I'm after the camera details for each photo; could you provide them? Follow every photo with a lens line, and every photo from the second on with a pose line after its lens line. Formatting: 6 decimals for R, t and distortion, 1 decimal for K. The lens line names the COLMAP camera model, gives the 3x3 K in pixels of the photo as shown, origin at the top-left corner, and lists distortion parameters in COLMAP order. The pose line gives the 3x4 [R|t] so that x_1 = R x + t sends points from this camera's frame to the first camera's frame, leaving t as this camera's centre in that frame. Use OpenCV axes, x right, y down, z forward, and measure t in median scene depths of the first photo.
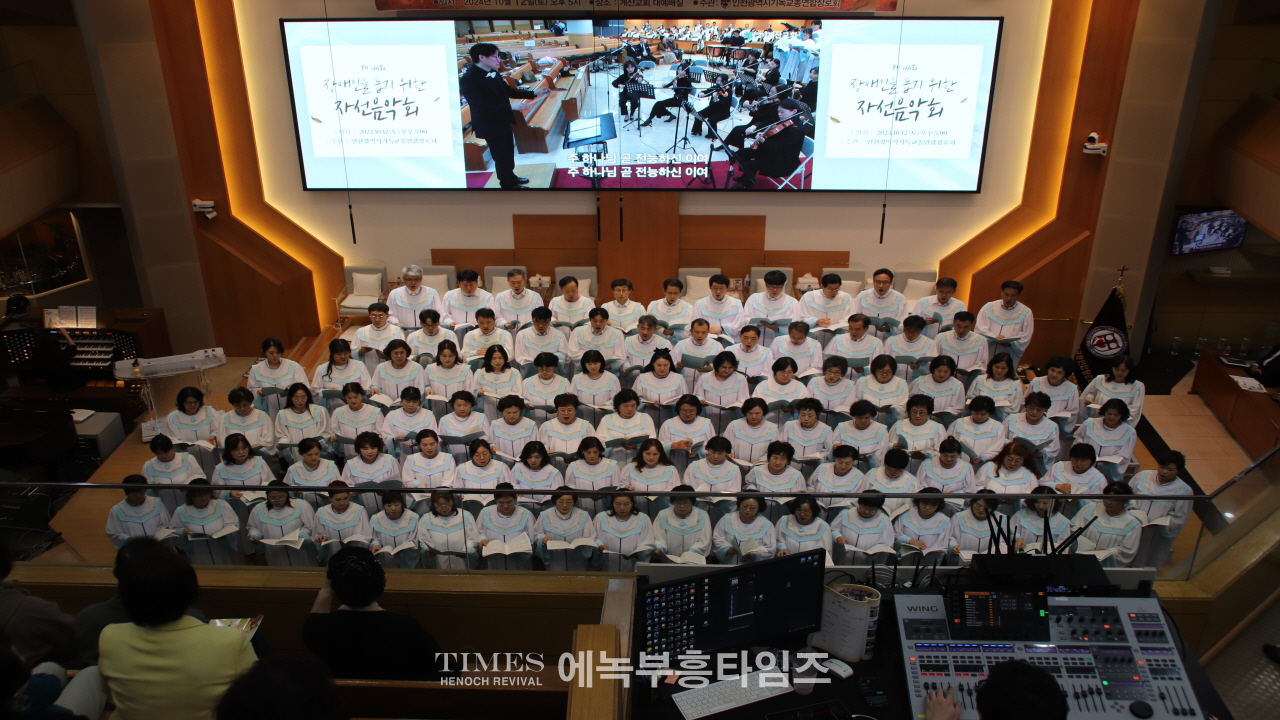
lens RADIAL K [[1428.9, 0, 643.5], [0, 1428.9, 354.1], [0, 0, 1]] dist [-0.006448, 0.000000]
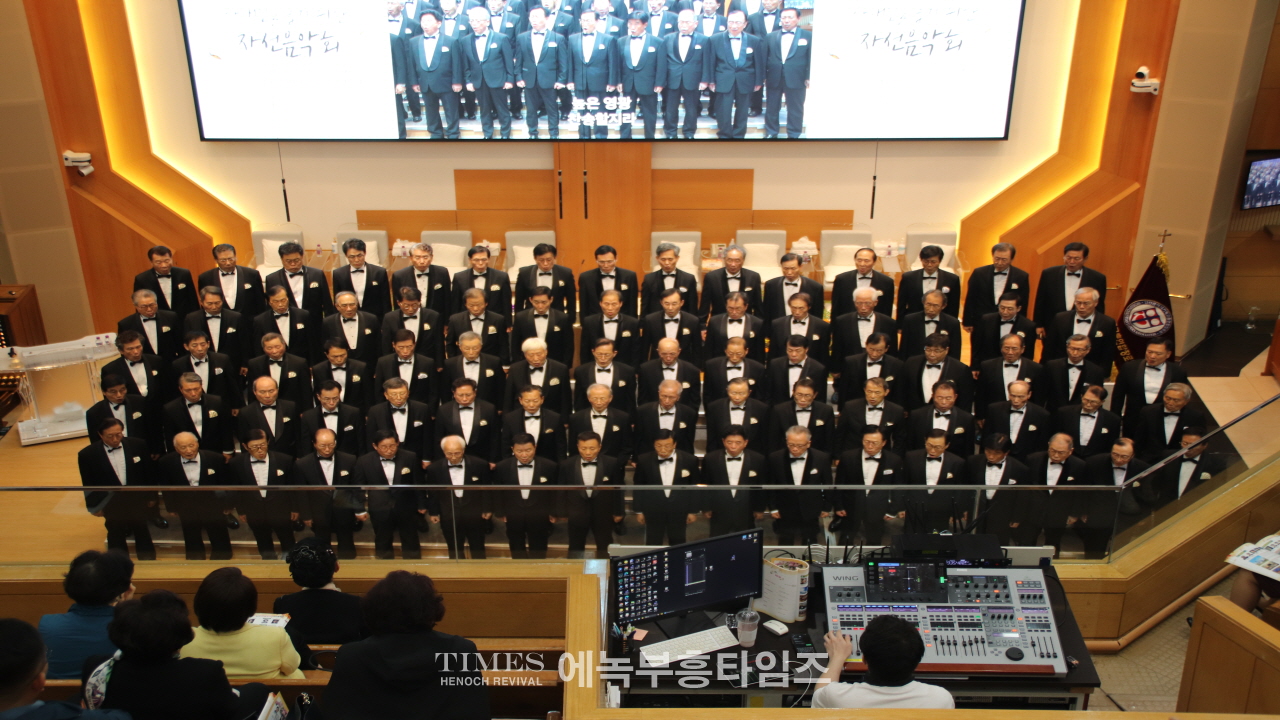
lens RADIAL K [[1886.7, 0, 633.5], [0, 1886.7, 363.2], [0, 0, 1]] dist [0.174908, 0.000000]
pose [[0.999879, -0.009410, 0.012371, -0.000812], [0.009120, 0.999687, 0.023294, -0.011067], [-0.012586, -0.023178, 0.999652, -0.153502]]
